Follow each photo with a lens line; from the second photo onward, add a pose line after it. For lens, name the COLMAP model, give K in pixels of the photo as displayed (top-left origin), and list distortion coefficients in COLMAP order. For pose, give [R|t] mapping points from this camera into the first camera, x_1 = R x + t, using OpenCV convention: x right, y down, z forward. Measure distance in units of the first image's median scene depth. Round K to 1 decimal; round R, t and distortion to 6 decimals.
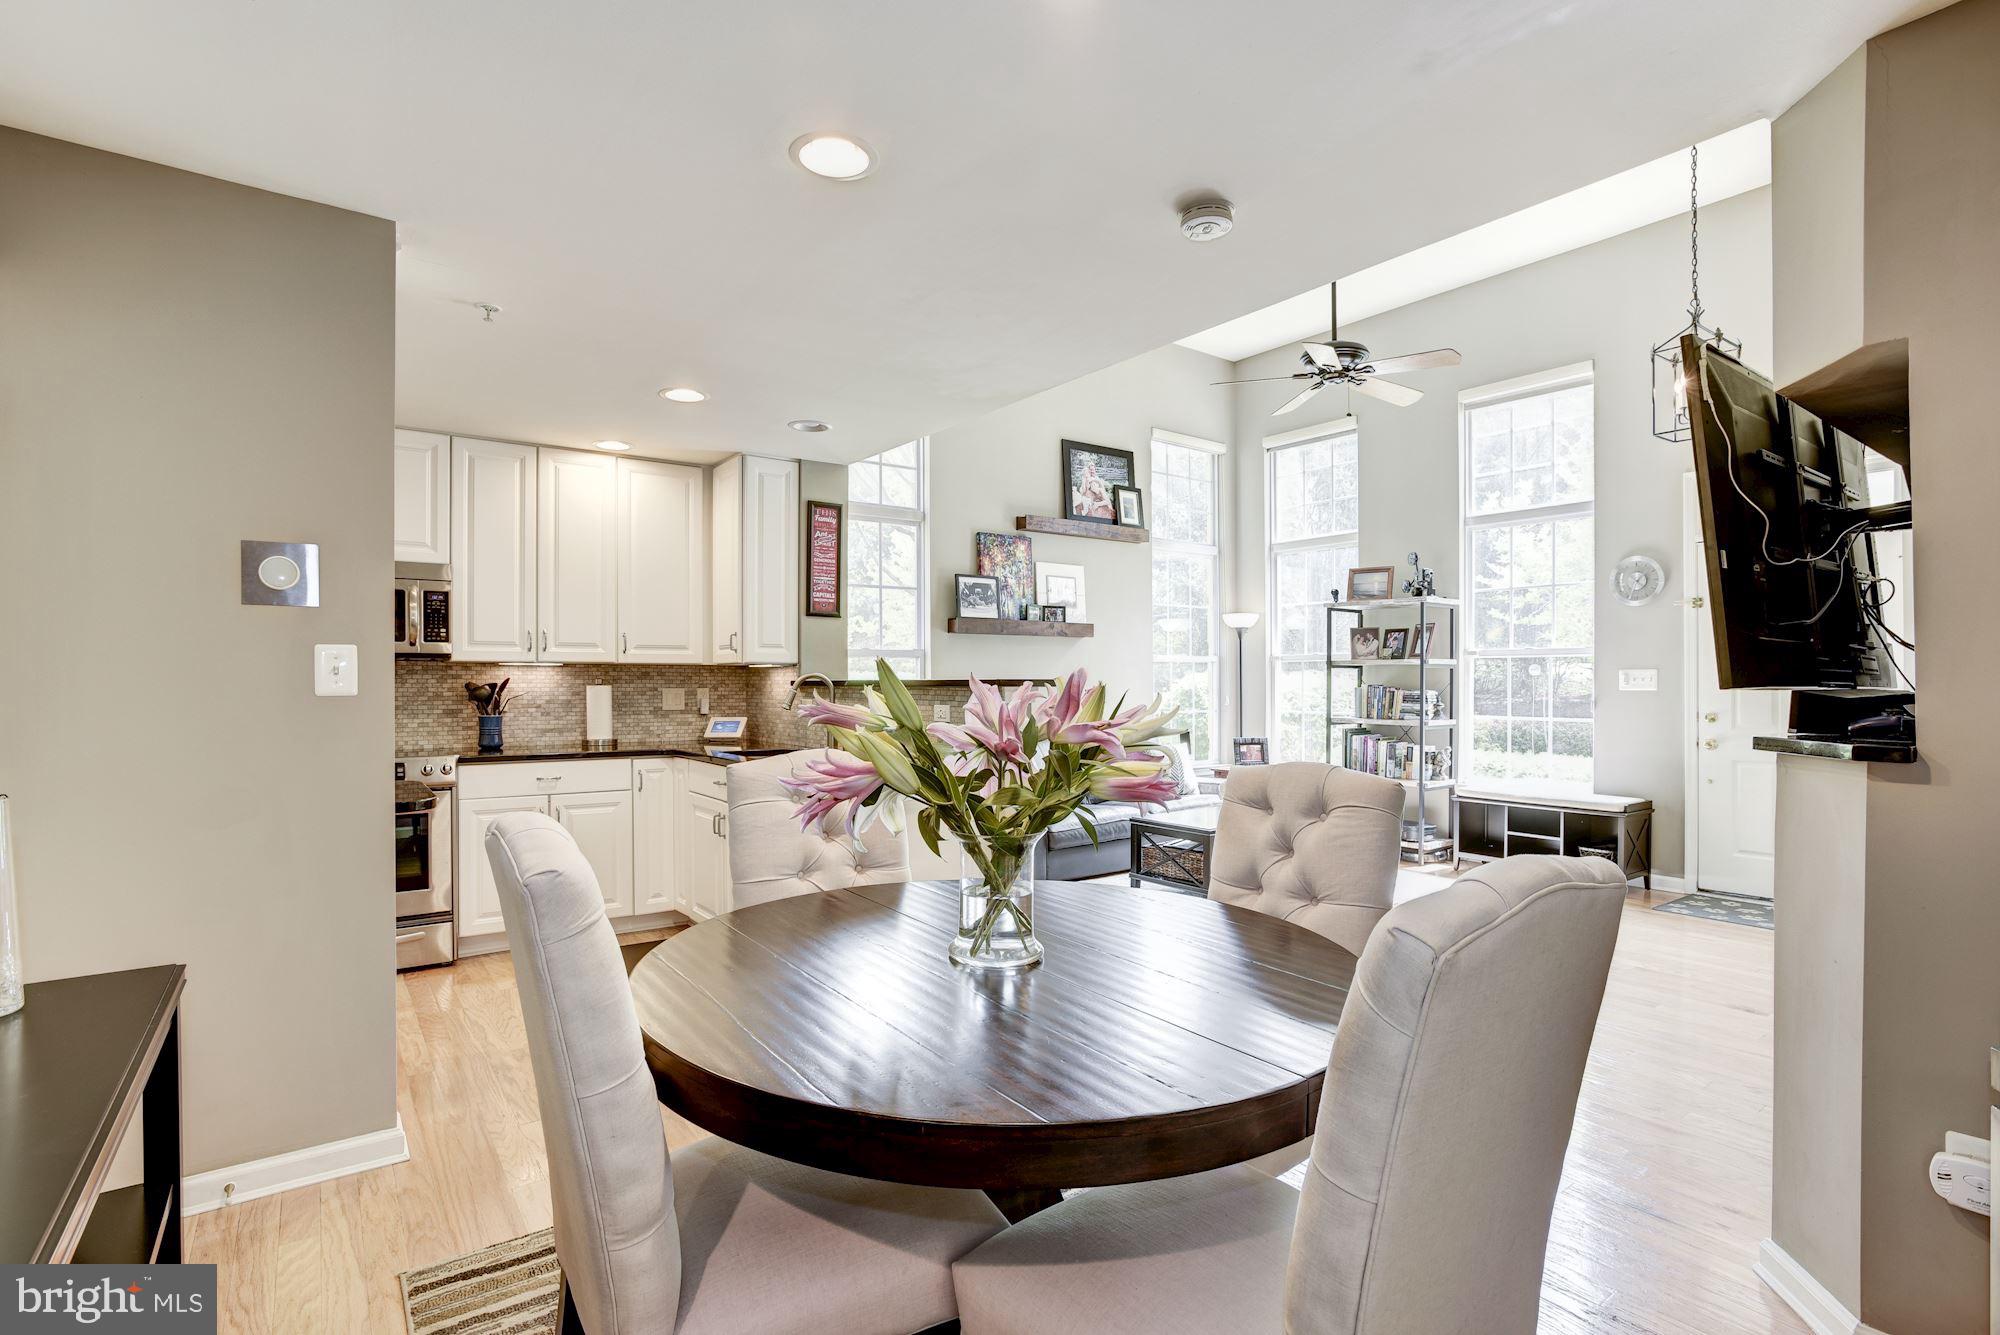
lens RADIAL K [[974.3, 0, 1021.8], [0, 974.3, 681.1], [0, 0, 1]] dist [-0.048465, 0.027460]
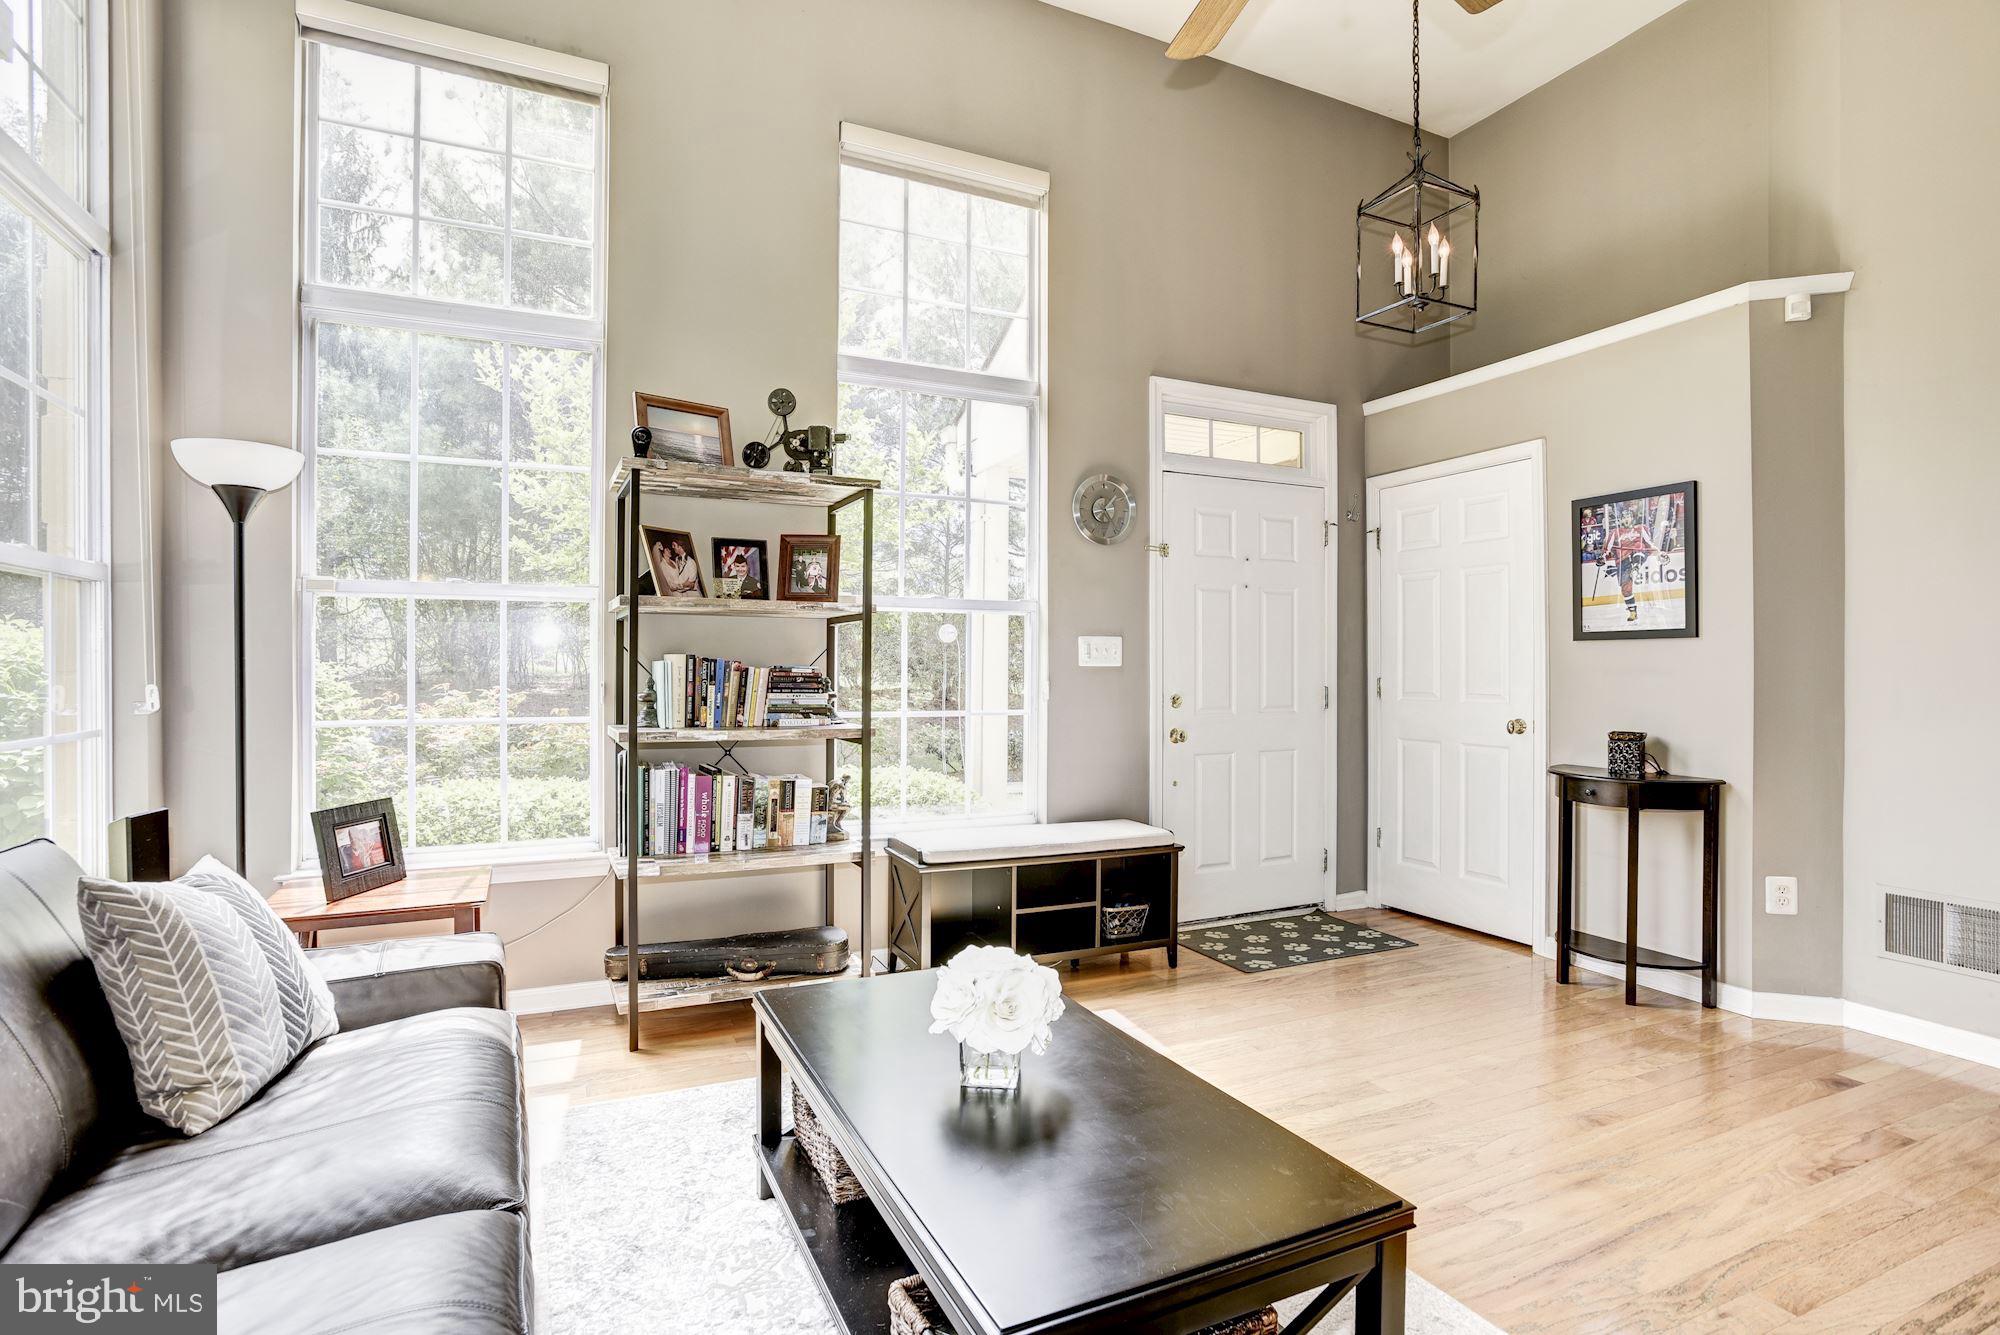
lens RADIAL K [[970.3, 0, 1009.2], [0, 970.3, 669.1], [0, 0, 1]] dist [-0.057809, 0.028053]
pose [[0.208565, -0.000241, 0.978008, -0.055879], [-0.001459, 0.999999, 0.000557, 0.010431], [-0.978007, -0.001543, 0.208565, 0.783196]]
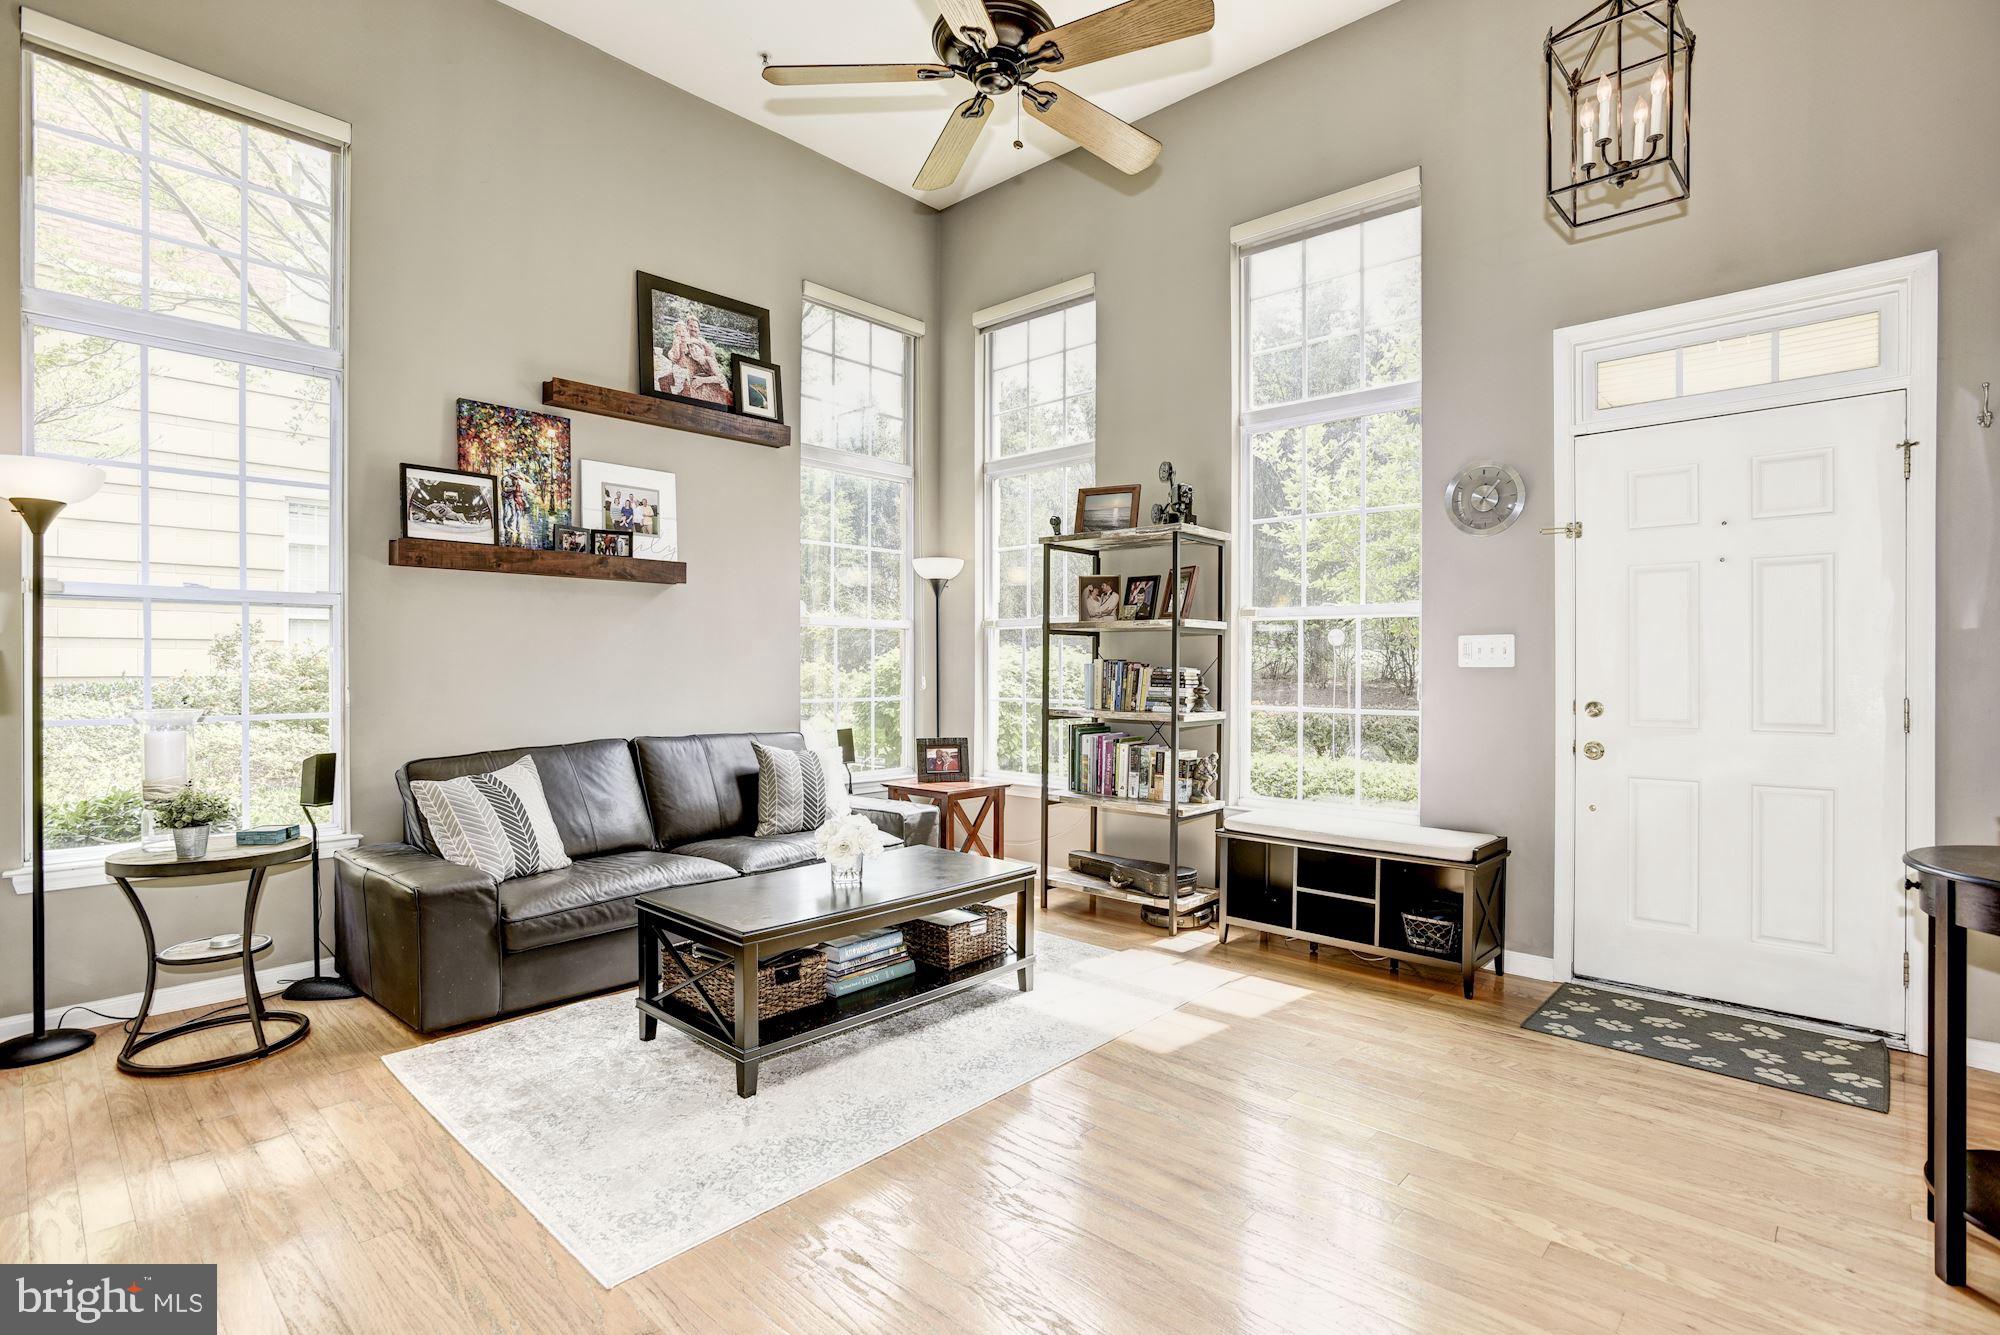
lens RADIAL K [[970.3, 0, 1009.2], [0, 970.3, 669.1], [0, 0, 1]] dist [-0.057809, 0.028053]
pose [[0.984322, 0.002484, 0.176363, 0.180053], [-0.002838, 0.999994, 0.001755, 0.009823], [-0.176358, -0.002228, 0.984324, 0.359706]]
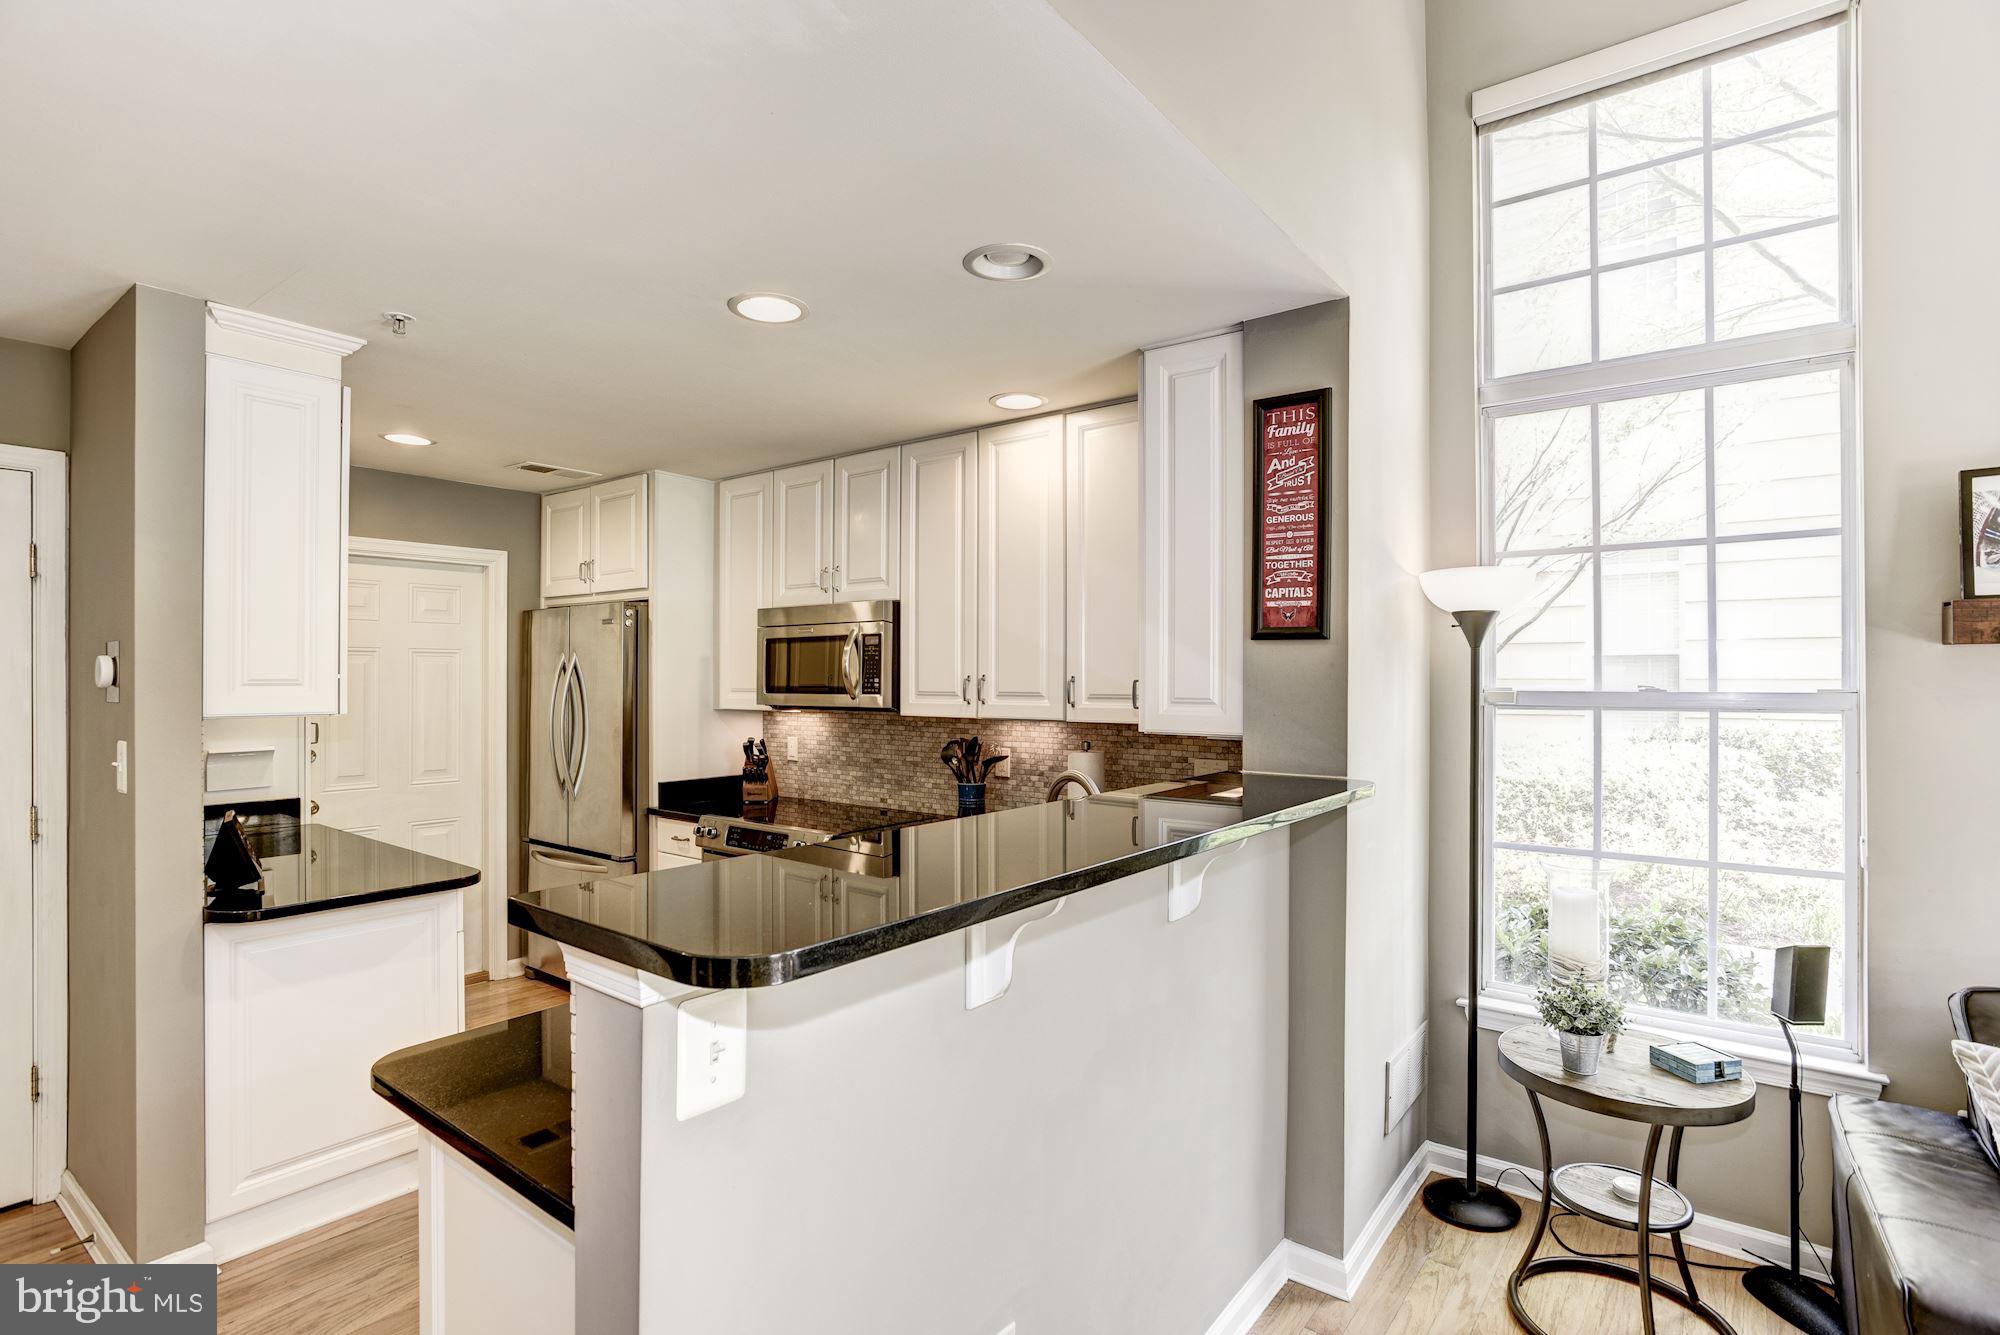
lens RADIAL K [[974.3, 0, 1021.8], [0, 974.3, 681.1], [0, 0, 1]] dist [-0.048465, 0.027460]
pose [[0.267609, 0.006731, -0.963504, 0.159968], [-0.001560, 0.999977, 0.006552, -0.036408], [0.963526, -0.000251, 0.267614, 0.562194]]
